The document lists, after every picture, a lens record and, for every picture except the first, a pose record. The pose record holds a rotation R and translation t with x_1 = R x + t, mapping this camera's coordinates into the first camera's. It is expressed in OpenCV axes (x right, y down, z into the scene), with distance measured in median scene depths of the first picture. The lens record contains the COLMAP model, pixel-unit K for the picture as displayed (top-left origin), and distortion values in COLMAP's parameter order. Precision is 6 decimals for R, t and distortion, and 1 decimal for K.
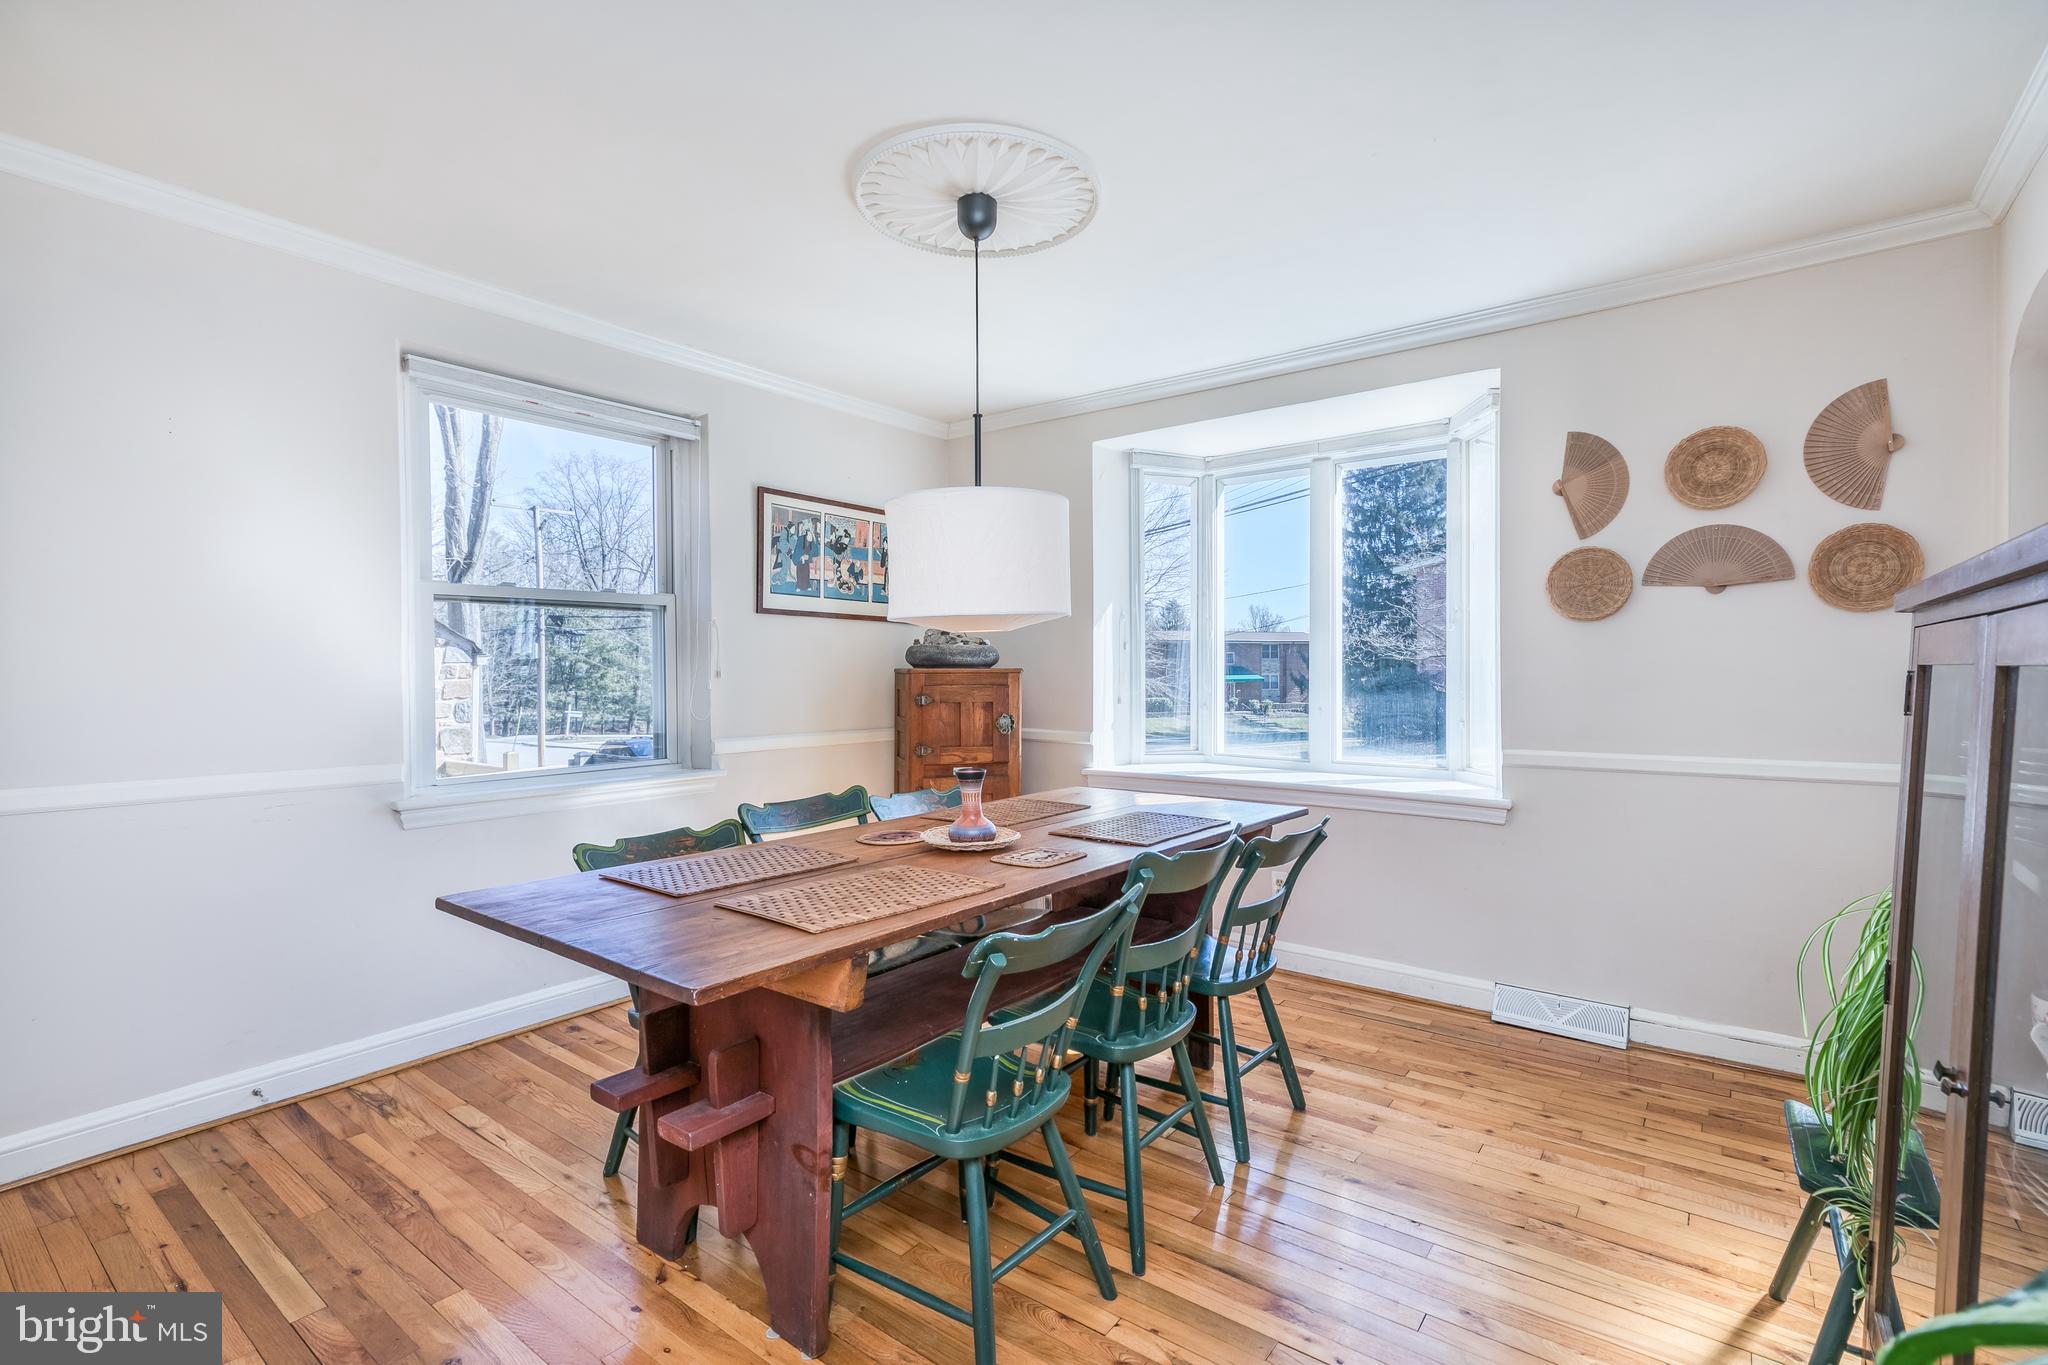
lens RADIAL K [[919.4, 0, 1023.3], [0, 919.4, 679.3], [0, 0, 1]] dist [0.005700, 0.000735]
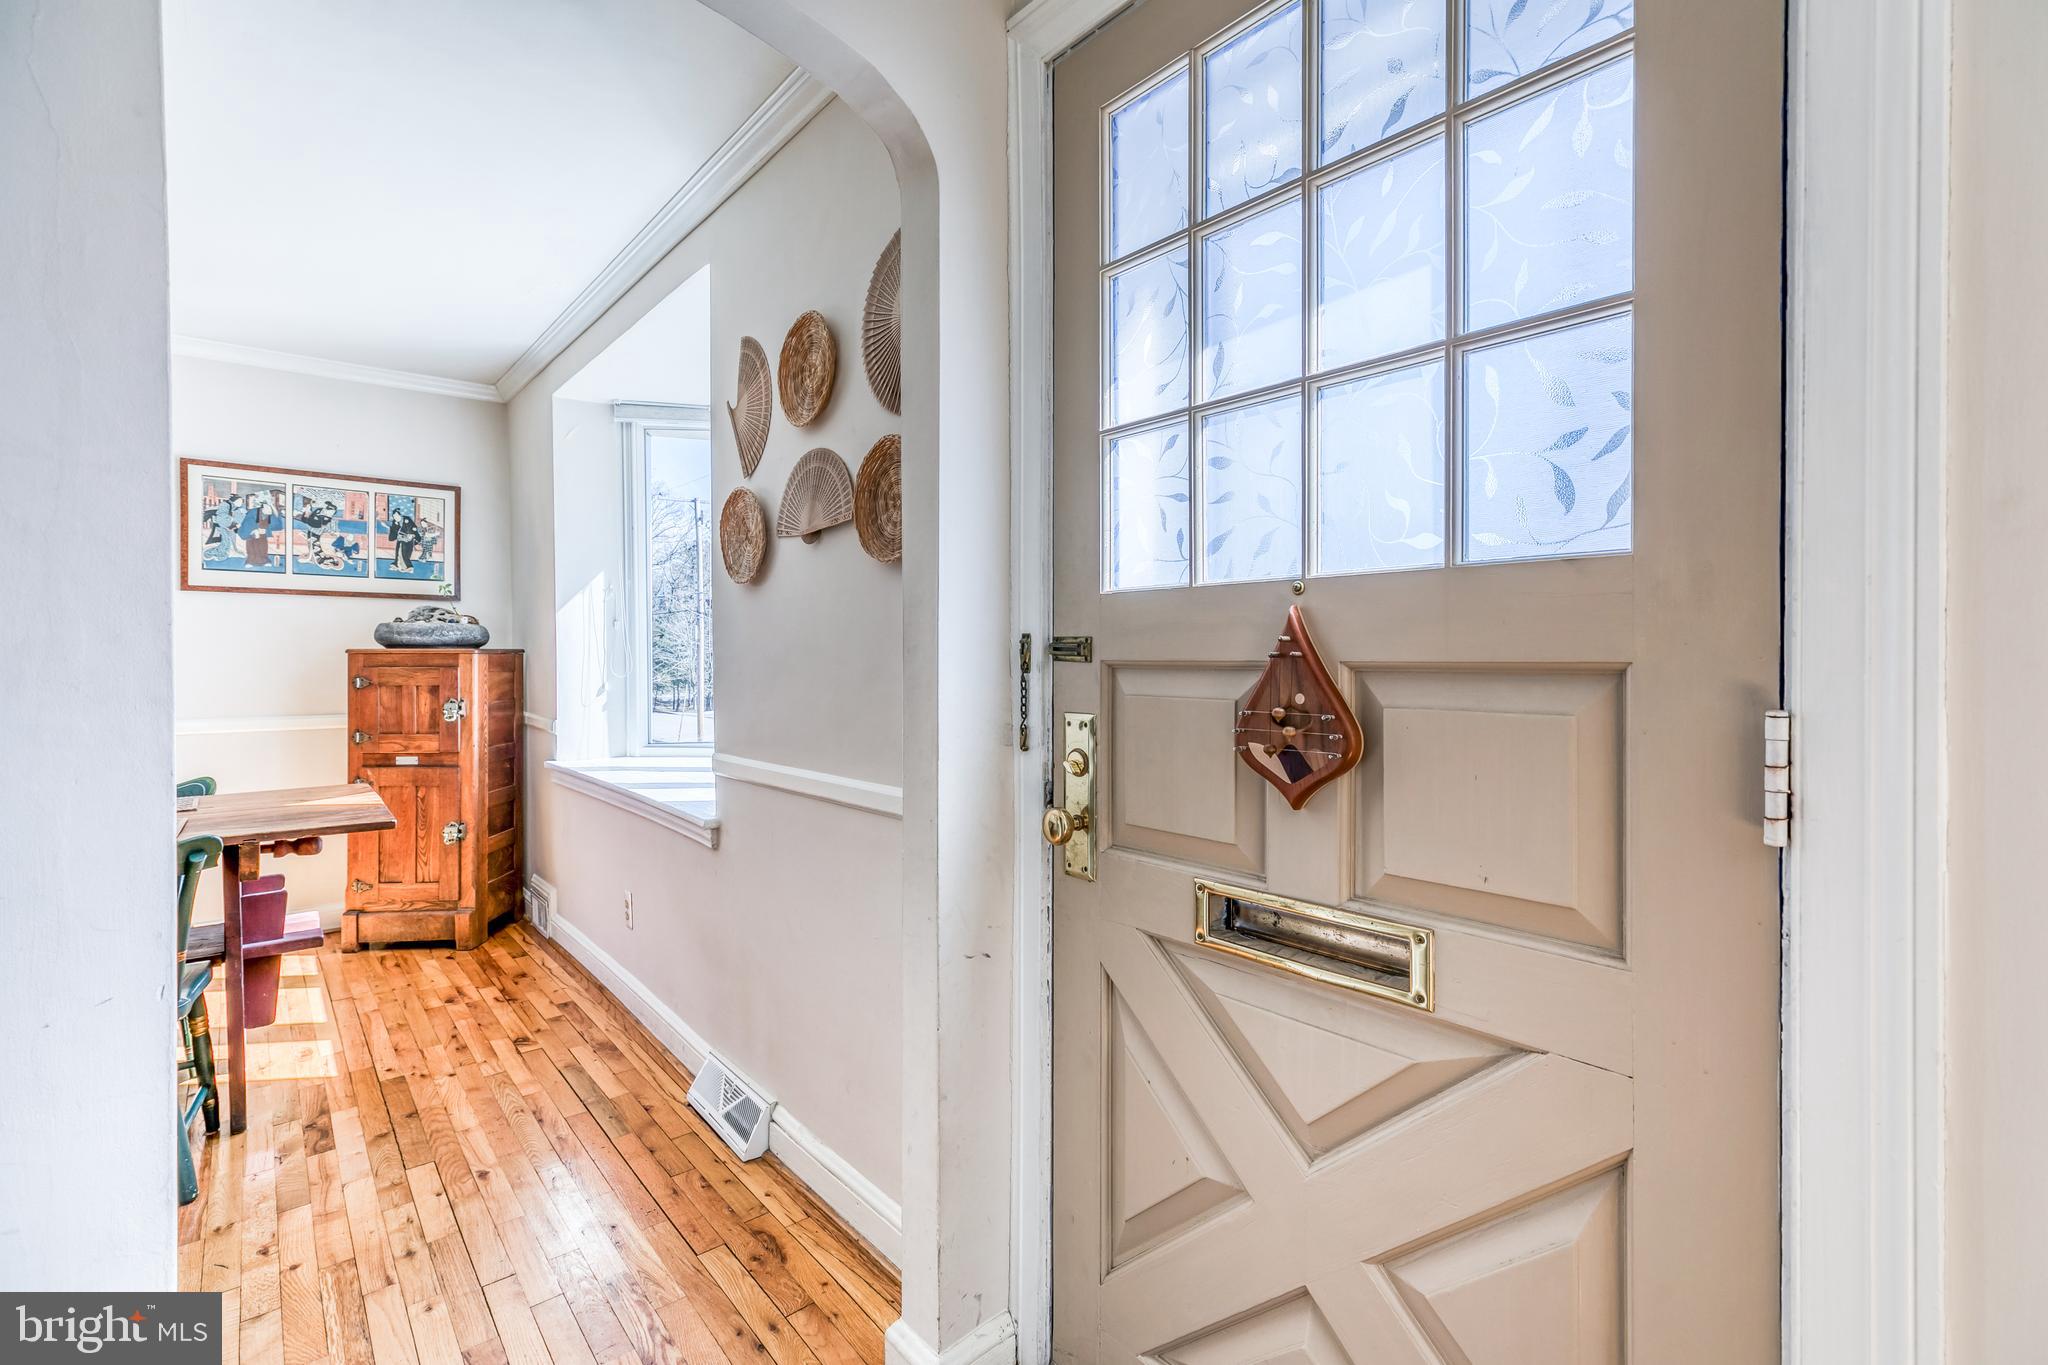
lens RADIAL K [[919.4, 0, 1027.3], [0, 919.4, 653.0], [0, 0, 1]] dist [0.005700, 0.000735]
pose [[0.980865, 0.000532, -0.194691, 0.717277], [-0.001960, 0.999973, -0.007141, -0.002067], [0.194682, 0.007386, 0.980839, 0.219848]]
